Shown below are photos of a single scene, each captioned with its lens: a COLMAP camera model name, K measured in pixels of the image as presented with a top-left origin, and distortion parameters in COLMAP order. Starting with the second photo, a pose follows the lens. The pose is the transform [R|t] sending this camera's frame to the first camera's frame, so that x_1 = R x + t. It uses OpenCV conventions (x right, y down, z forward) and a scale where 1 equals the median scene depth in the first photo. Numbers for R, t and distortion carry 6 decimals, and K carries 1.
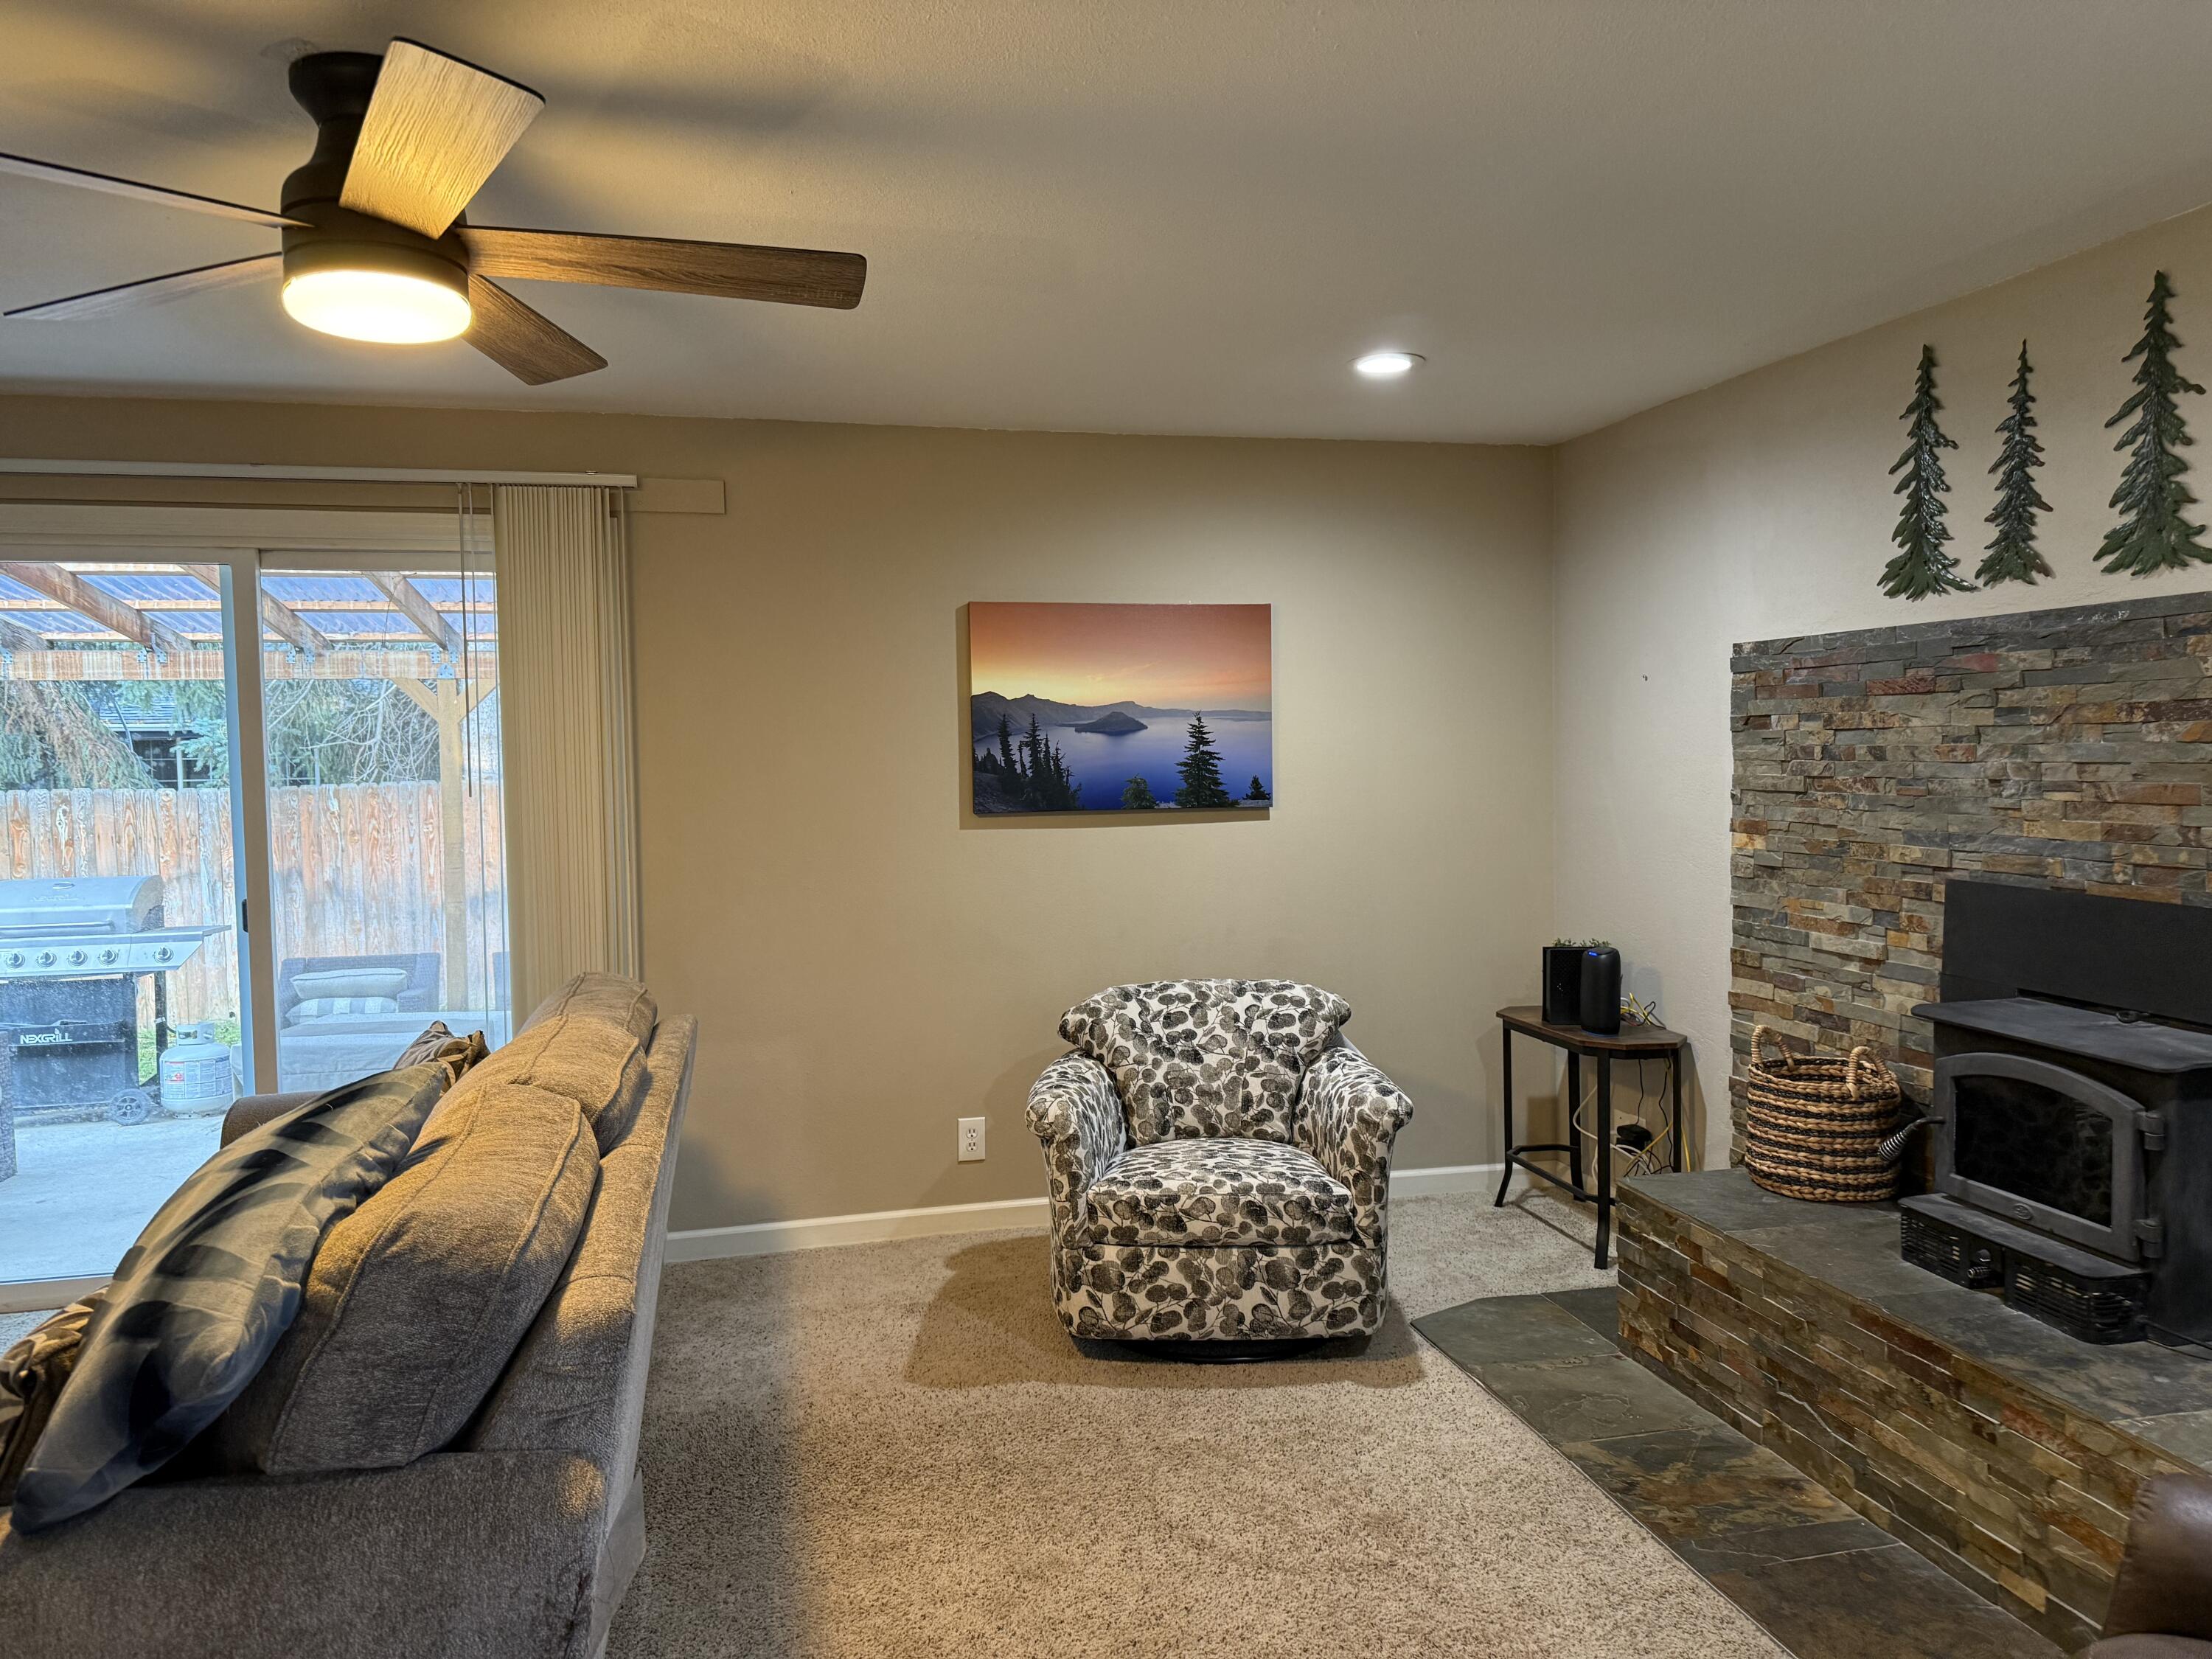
lens RADIAL K [[1564.6, 0, 1099.7], [0, 1564.6, 830.0], [0, 0, 1]] dist [0.029815, -0.032204]
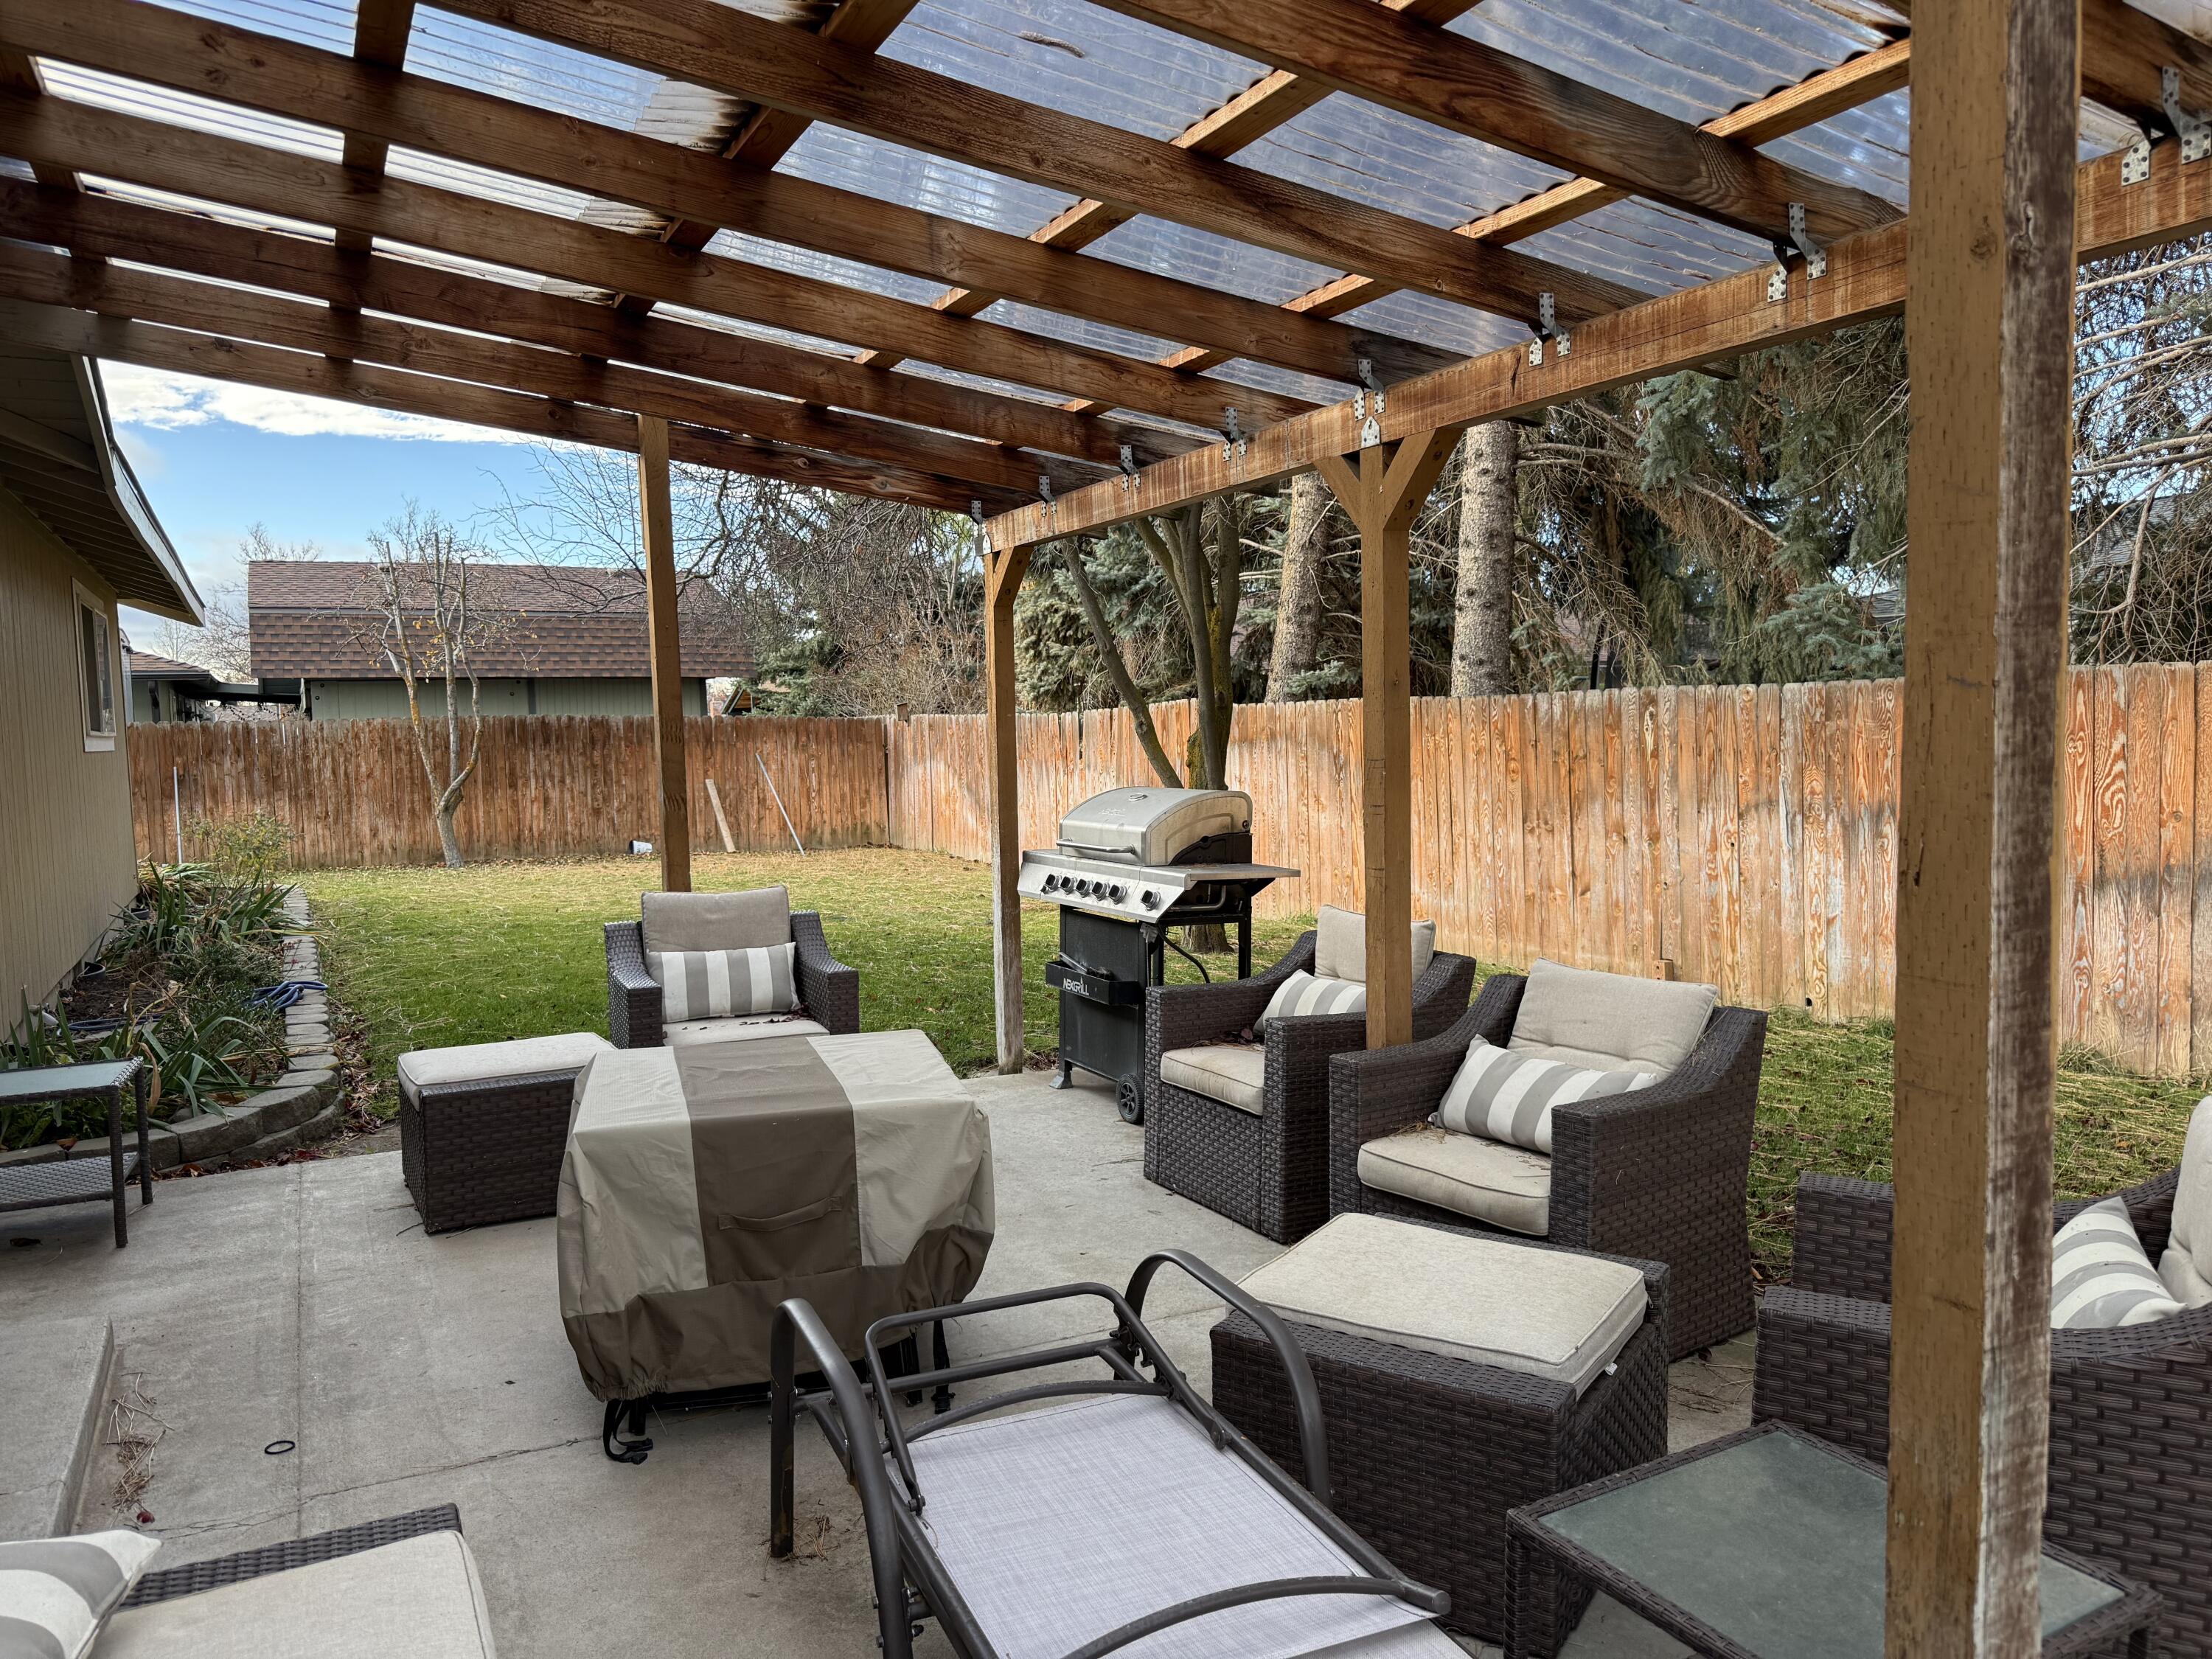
lens RADIAL K [[1564.6, 0, 1108.2], [0, 1564.6, 821.7], [0, 0, 1]] dist [0.029815, -0.032204]
pose [[0.255772, 0.070323, -0.964176, 0.047904], [-0.025920, 0.997491, 0.065877, -0.002576], [0.966389, 0.008142, 0.256954, 0.521010]]
